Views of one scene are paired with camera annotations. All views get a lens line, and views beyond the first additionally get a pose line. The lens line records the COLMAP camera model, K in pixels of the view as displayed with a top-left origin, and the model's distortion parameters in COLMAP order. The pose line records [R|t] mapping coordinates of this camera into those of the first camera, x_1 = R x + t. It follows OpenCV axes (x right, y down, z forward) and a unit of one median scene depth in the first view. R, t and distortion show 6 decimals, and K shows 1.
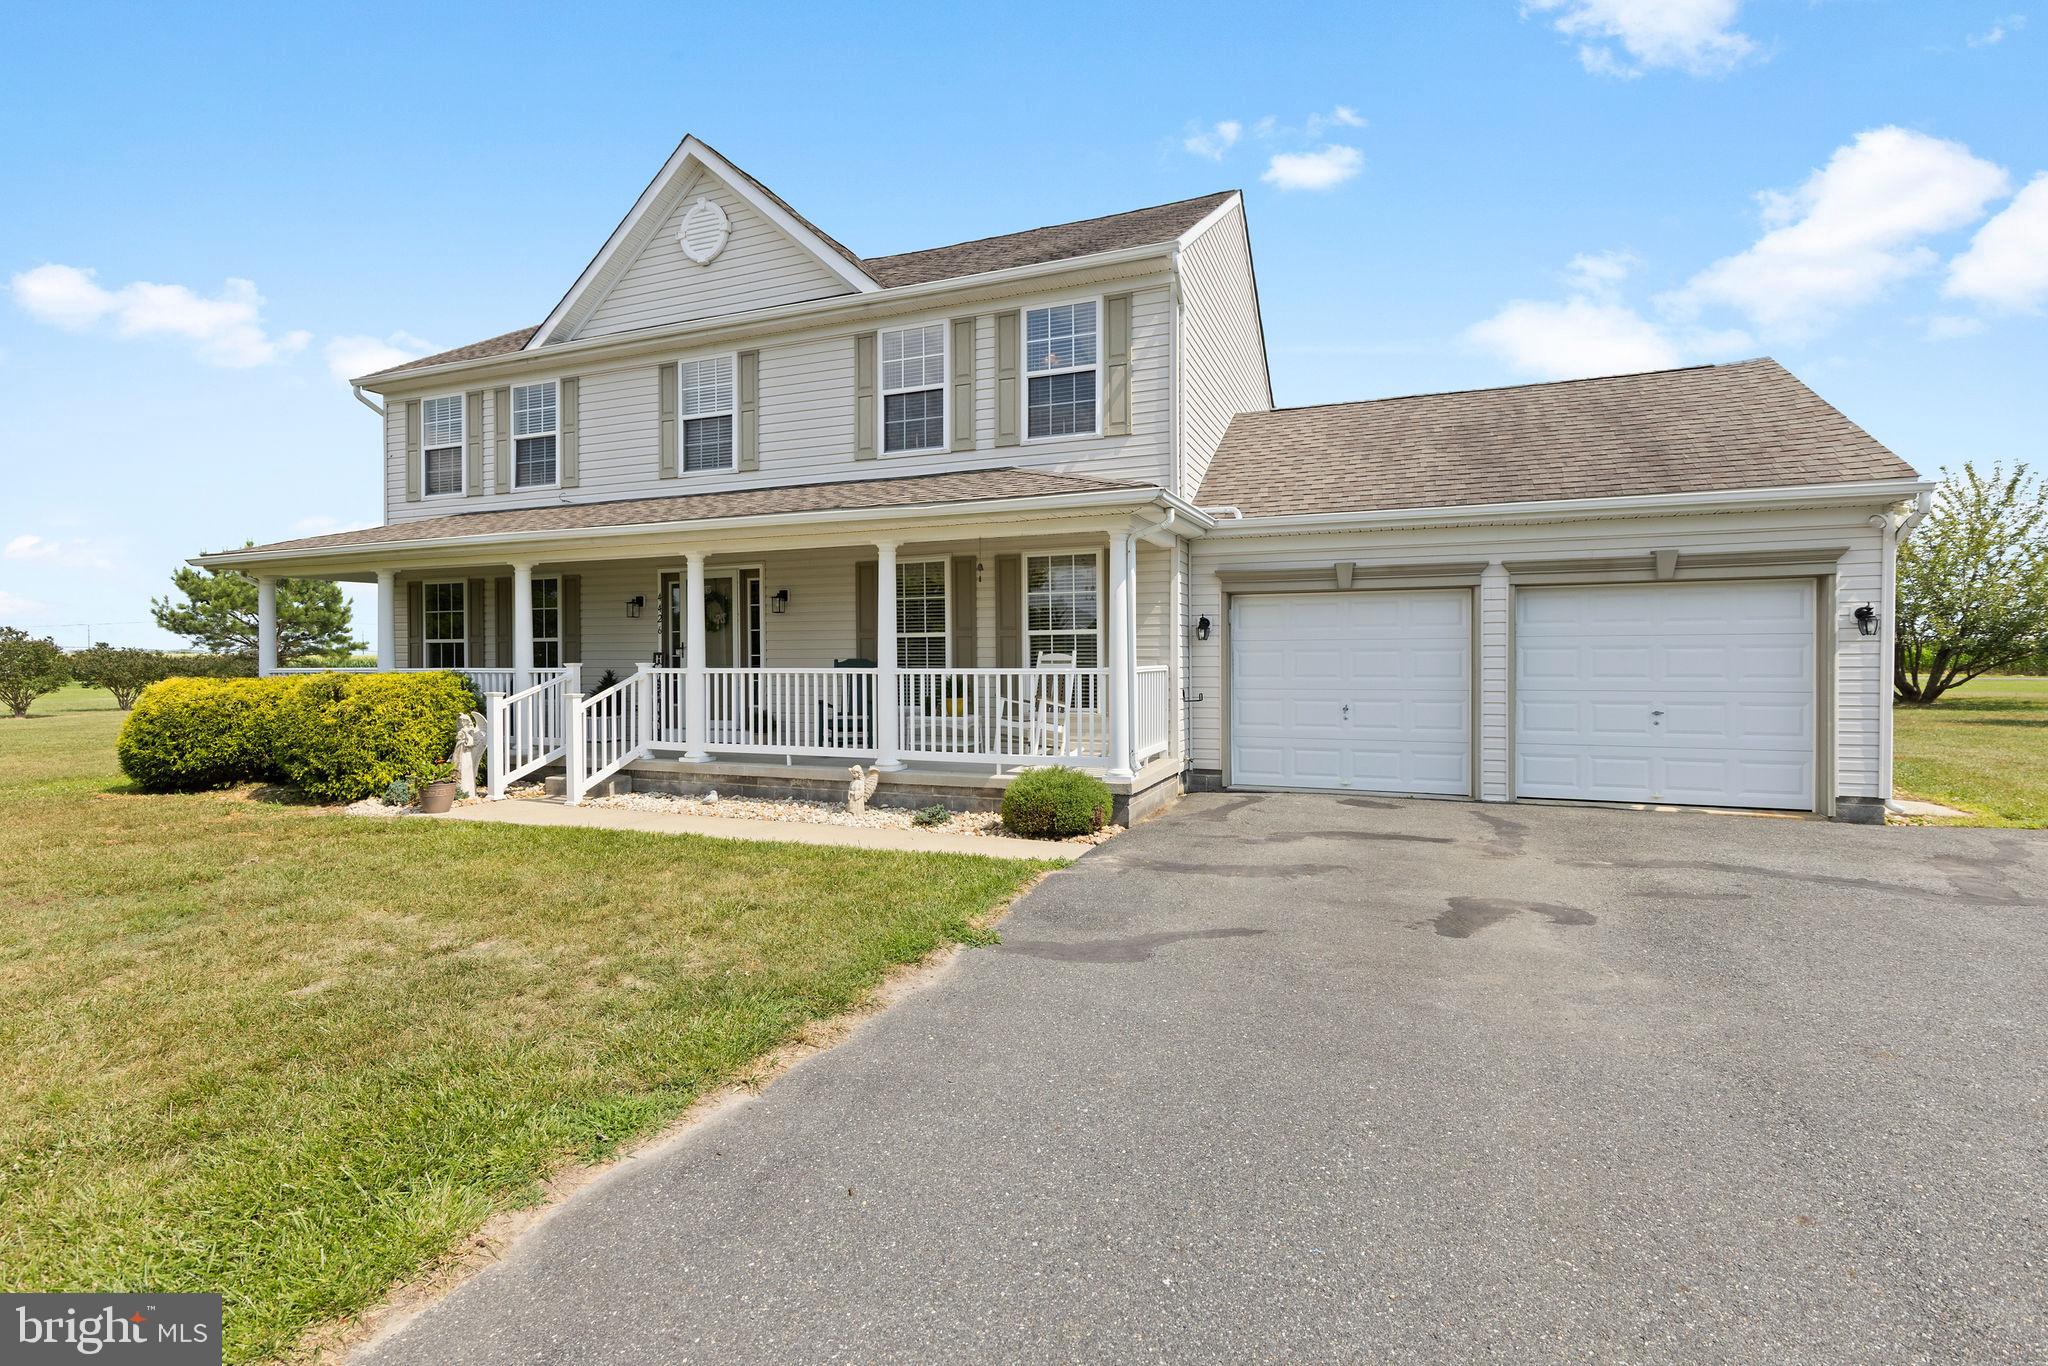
lens RADIAL K [[942.0, 0, 1024.5], [0, 942.0, 688.6], [0, 0, 1]] dist [0.011440, -0.001234]
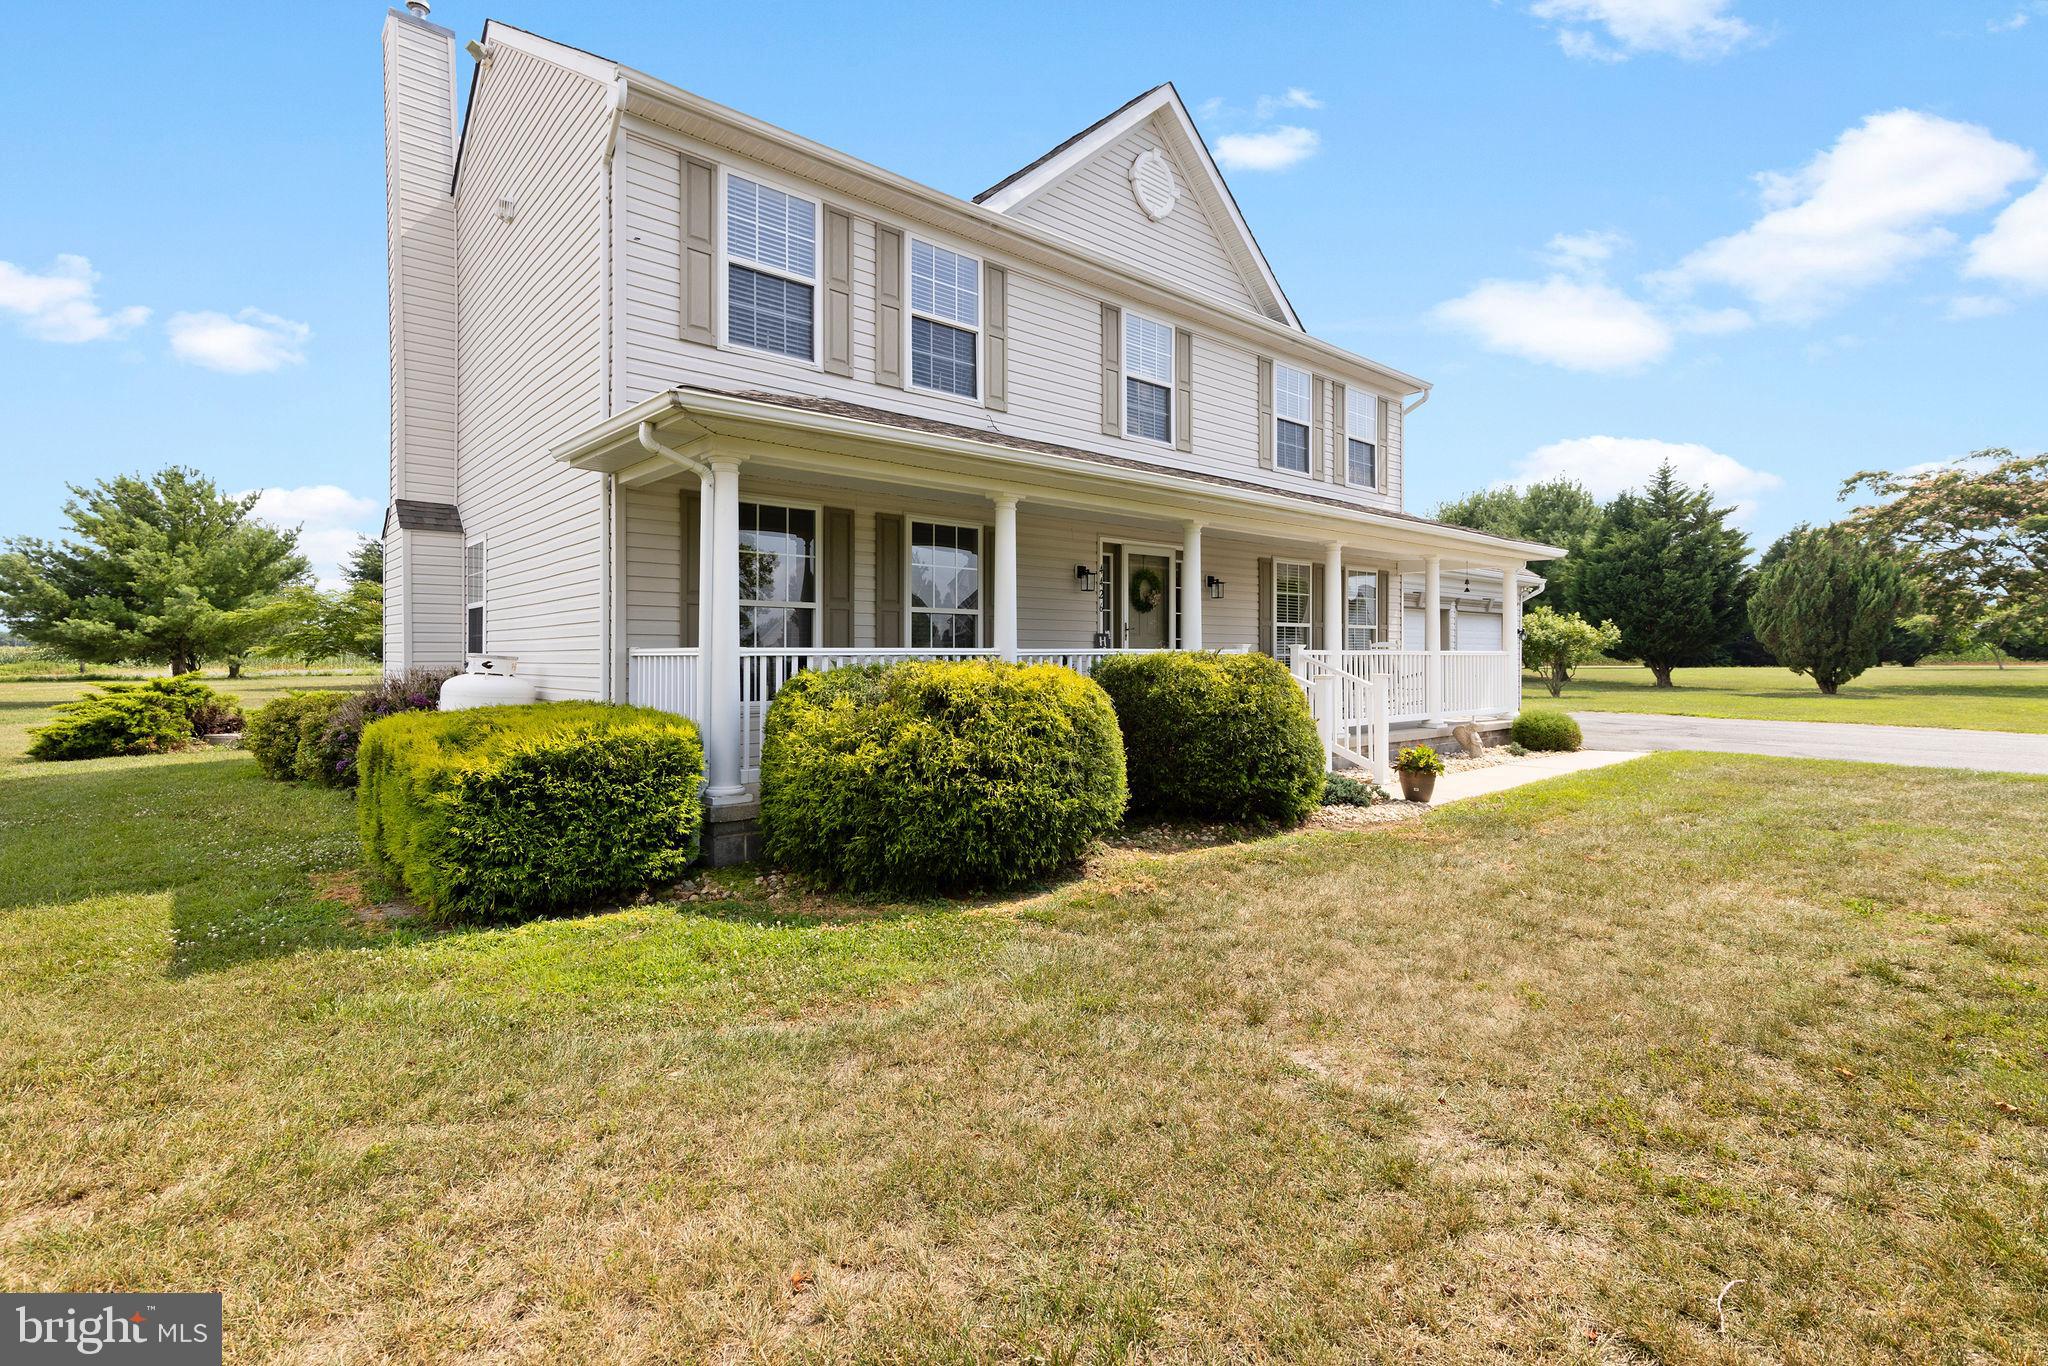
lens RADIAL K [[942.0, 0, 1019.0], [0, 942.0, 664.6], [0, 0, 1]] dist [0.011440, -0.001234]
pose [[0.467577, -0.010836, 0.883886, -1.420500], [0.008553, 0.999934, 0.007734, -0.019522], [-0.883911, 0.003944, 0.467638, 0.789236]]
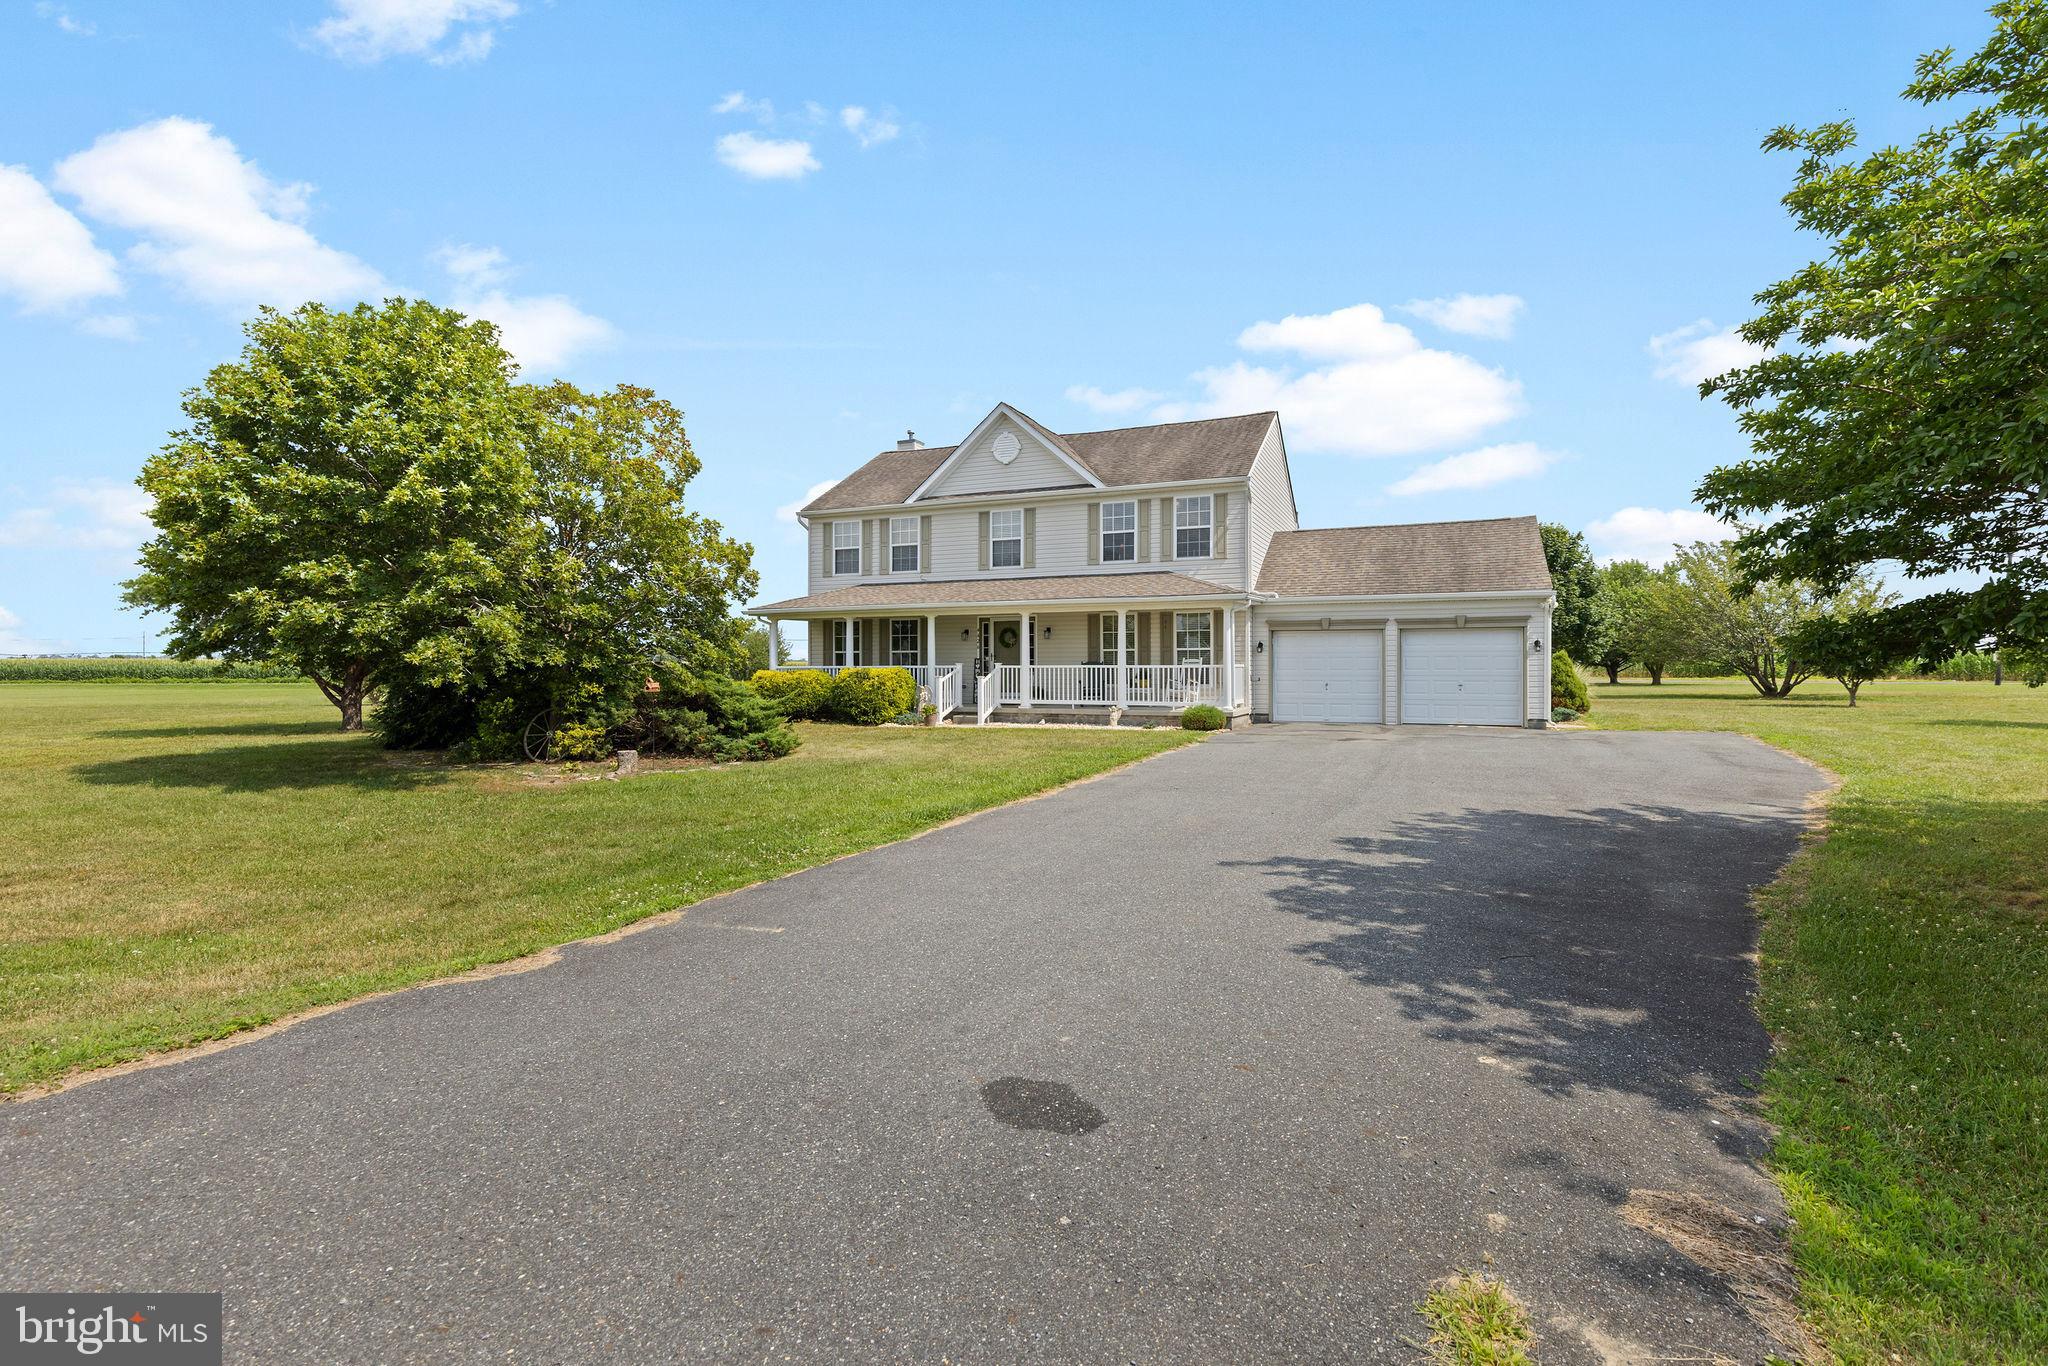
lens RADIAL K [[942.0, 0, 1023.4], [0, 942.0, 688.7], [0, 0, 1]] dist [0.011440, -0.001234]
pose [[0.999577, 0.002500, -0.028979, -0.281099], [-0.002747, 0.999960, -0.008463, 0.049086], [0.028957, 0.008539, 0.999544, -1.138584]]
